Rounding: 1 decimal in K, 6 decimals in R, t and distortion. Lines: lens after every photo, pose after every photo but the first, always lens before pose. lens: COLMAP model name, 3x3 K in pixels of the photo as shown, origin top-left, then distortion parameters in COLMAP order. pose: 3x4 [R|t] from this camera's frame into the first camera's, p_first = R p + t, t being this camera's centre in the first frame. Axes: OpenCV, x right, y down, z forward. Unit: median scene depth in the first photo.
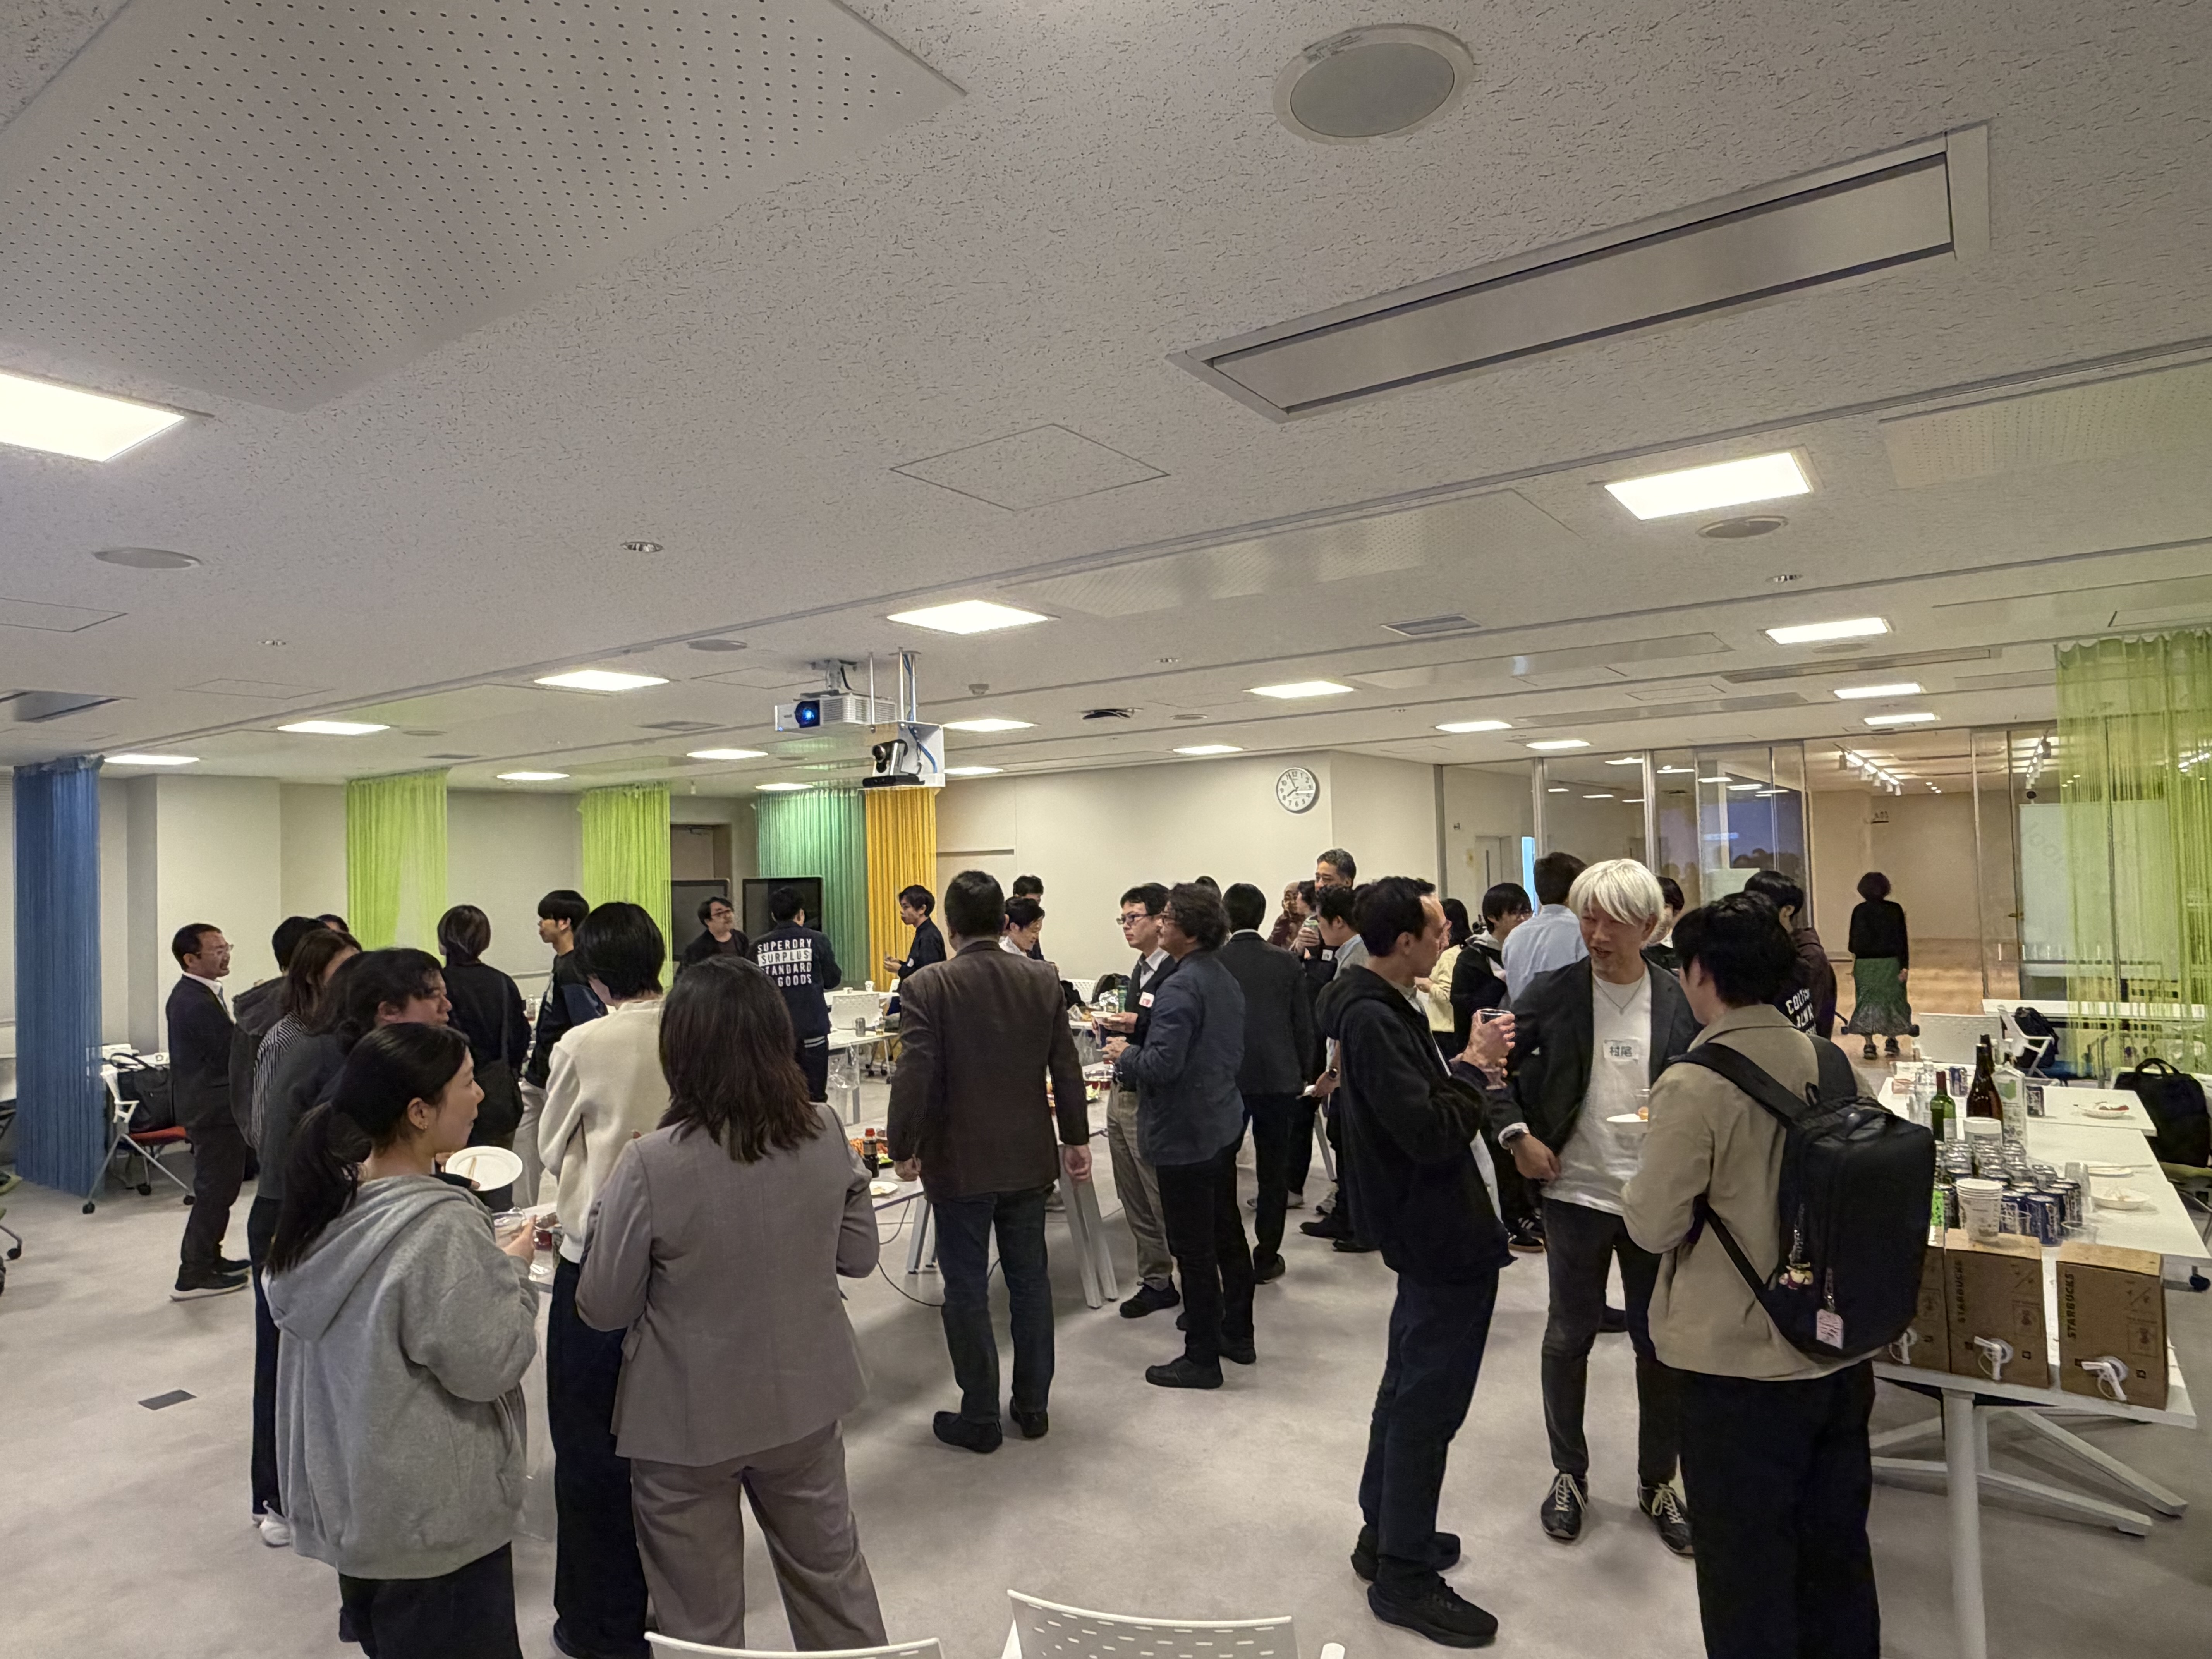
lens RADIAL K [[1302.1, 0, 1106.0], [0, 1302.1, 829.5], [0, 0, 1]] dist [0.000333, -0.000042]
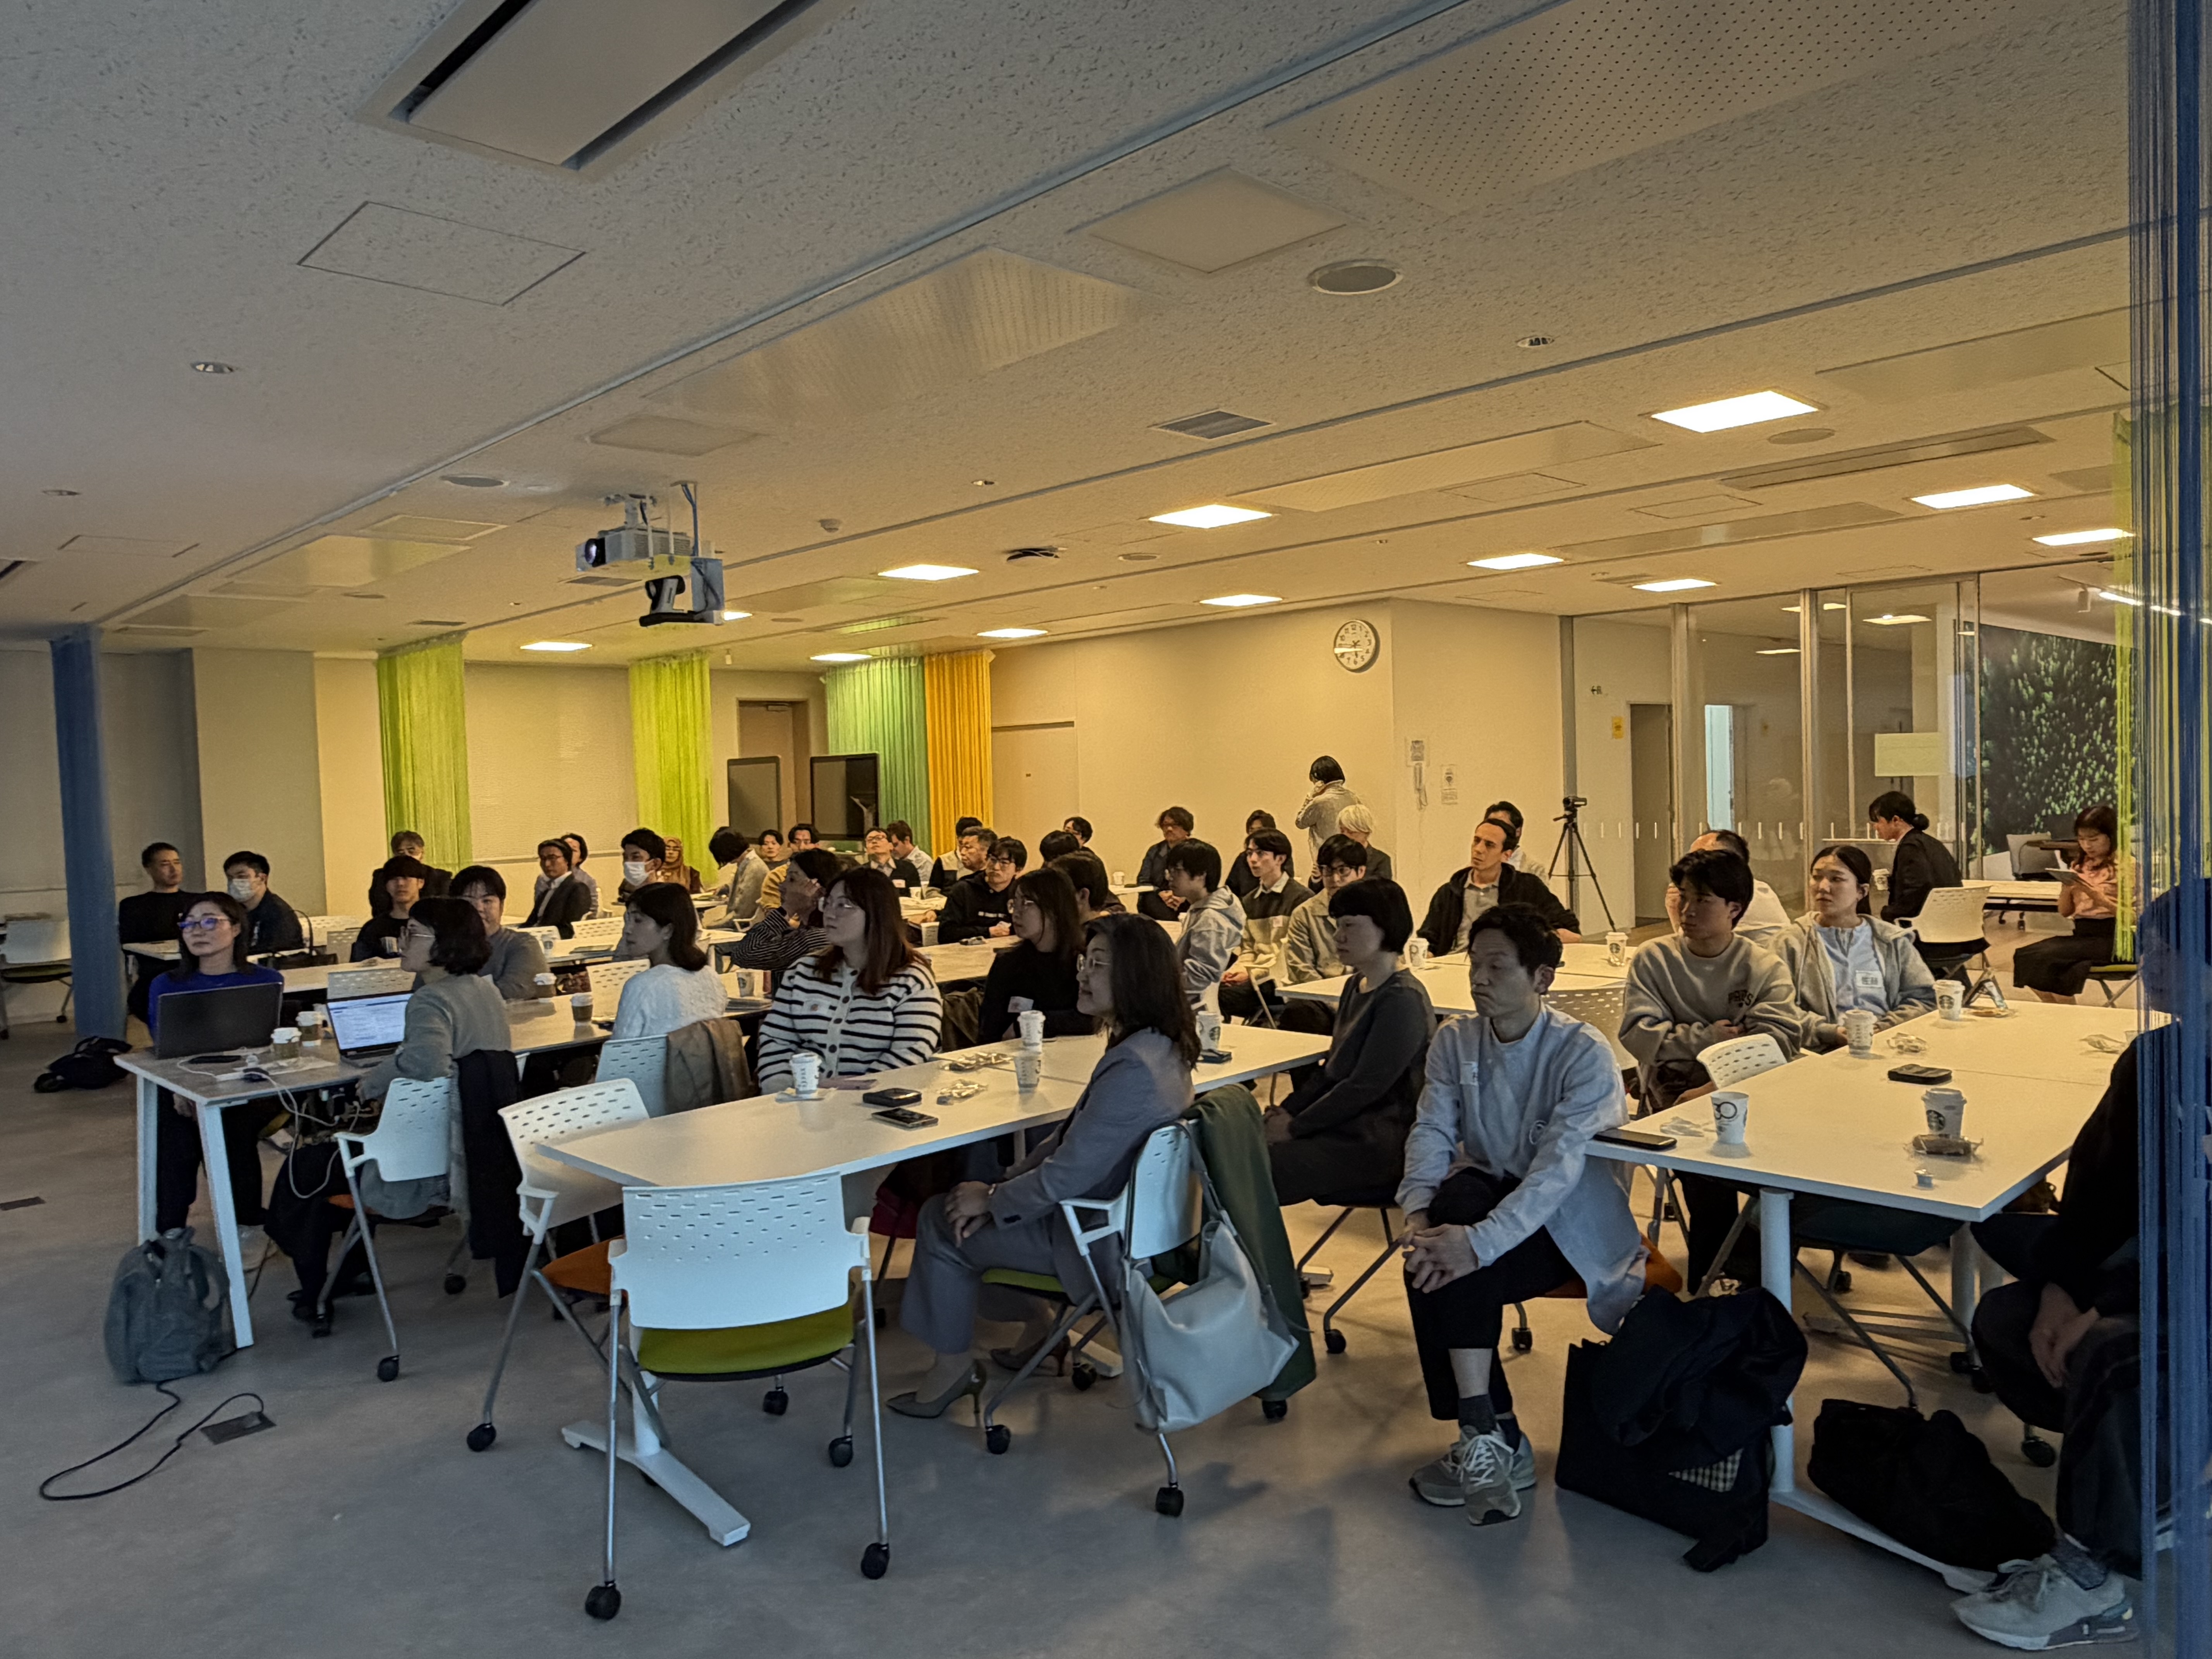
lens RADIAL K [[1474.1, 0, 1106.0], [0, 1474.1, 829.5], [0, 0, 1]] dist [-0.003823, -0.000531]
pose [[0.982755, 0.003950, -0.184872, 0.165580], [0.009522, 0.997365, 0.071924, 0.020053], [0.184669, -0.072444, 0.980127, -0.006399]]
